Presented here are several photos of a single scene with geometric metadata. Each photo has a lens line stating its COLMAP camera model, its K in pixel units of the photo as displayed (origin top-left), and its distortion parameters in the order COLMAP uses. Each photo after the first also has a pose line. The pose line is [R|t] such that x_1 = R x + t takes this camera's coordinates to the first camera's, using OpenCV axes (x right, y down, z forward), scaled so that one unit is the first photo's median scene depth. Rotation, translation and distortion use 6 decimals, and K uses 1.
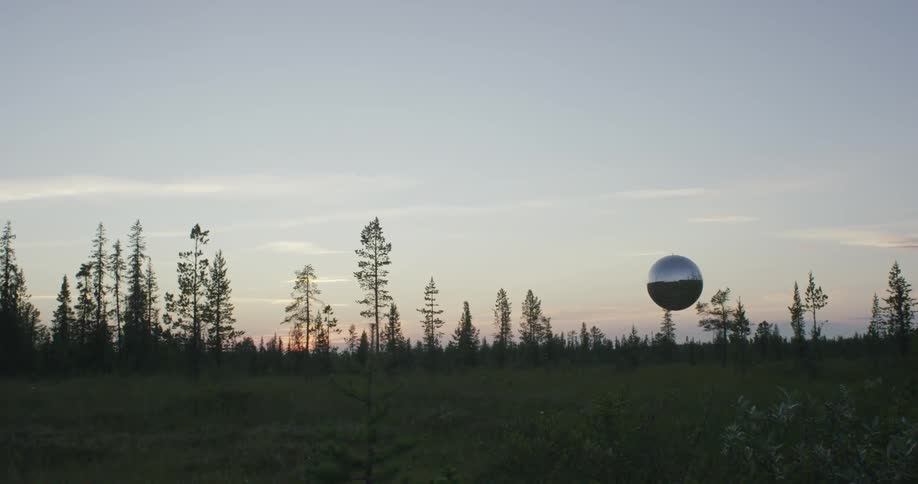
lens RADIAL K [[890.2, 0, 459.0], [0, 890.2, 242.0], [0, 0, 1]] dist [-0.095221, 0.101669]
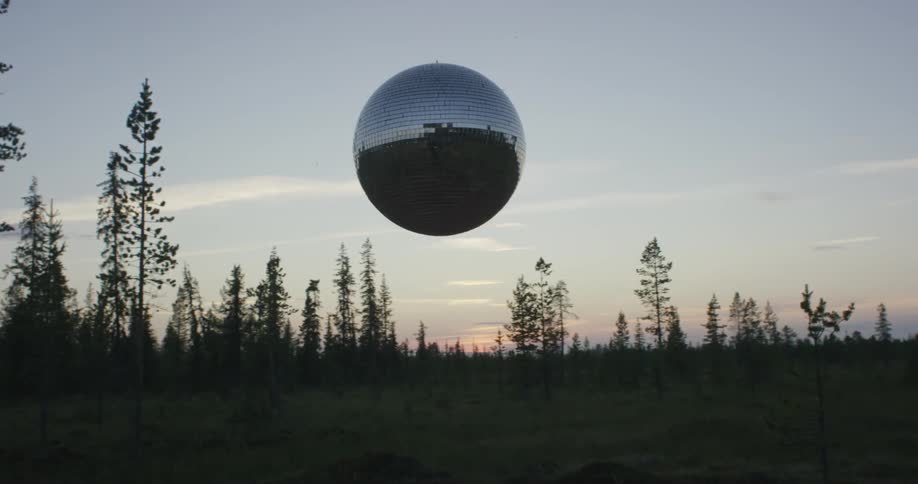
lens RADIAL K [[890.2, 0, 459.0], [0, 890.2, 242.0], [0, 0, 1]] dist [-0.095221, 0.101669]
pose [[0.982392, -0.033336, -0.183835, -0.083913], [0.033093, 0.999443, -0.004389, -0.016703], [0.183879, -0.001772, 0.982947, -0.048777]]
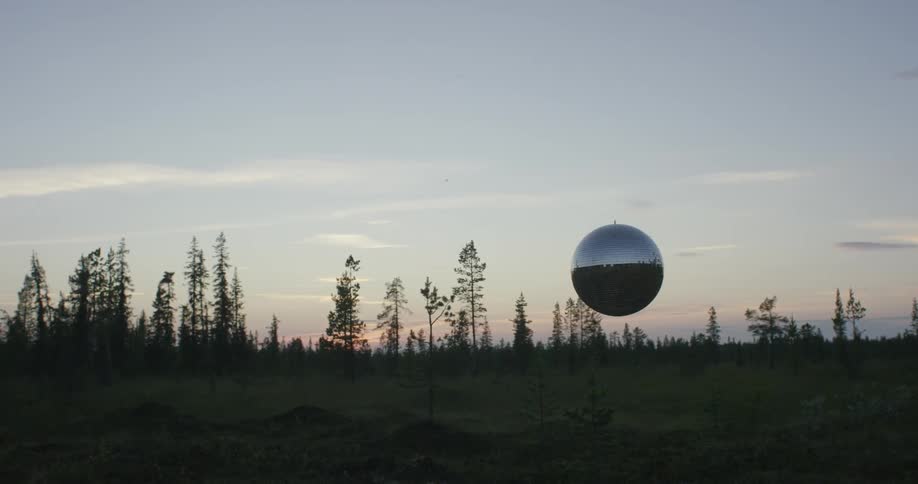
lens RADIAL K [[890.2, 0, 459.0], [0, 890.2, 242.0], [0, 0, 1]] dist [-0.095221, 0.101669]
pose [[0.999139, -0.004195, -0.041275, -0.040614], [0.004215, 0.999991, 0.000400, -0.016878], [0.041273, -0.000574, 0.999148, -0.105002]]
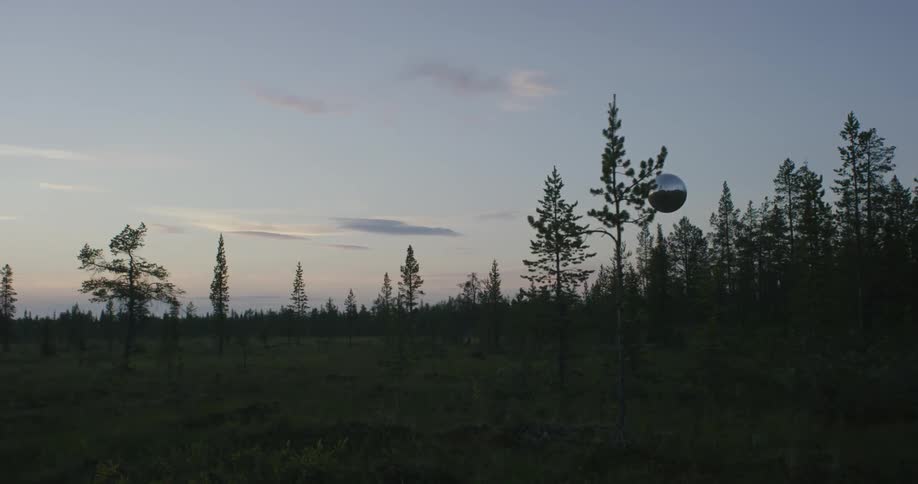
lens RADIAL K [[890.2, 0, 459.0], [0, 890.2, 242.0], [0, 0, 1]] dist [-0.095221, 0.101669]
pose [[0.755278, 0.070079, 0.651647, 0.099378], [-0.087023, 0.996187, -0.006270, 0.049762], [-0.649602, -0.051972, 0.758496, 0.462658]]
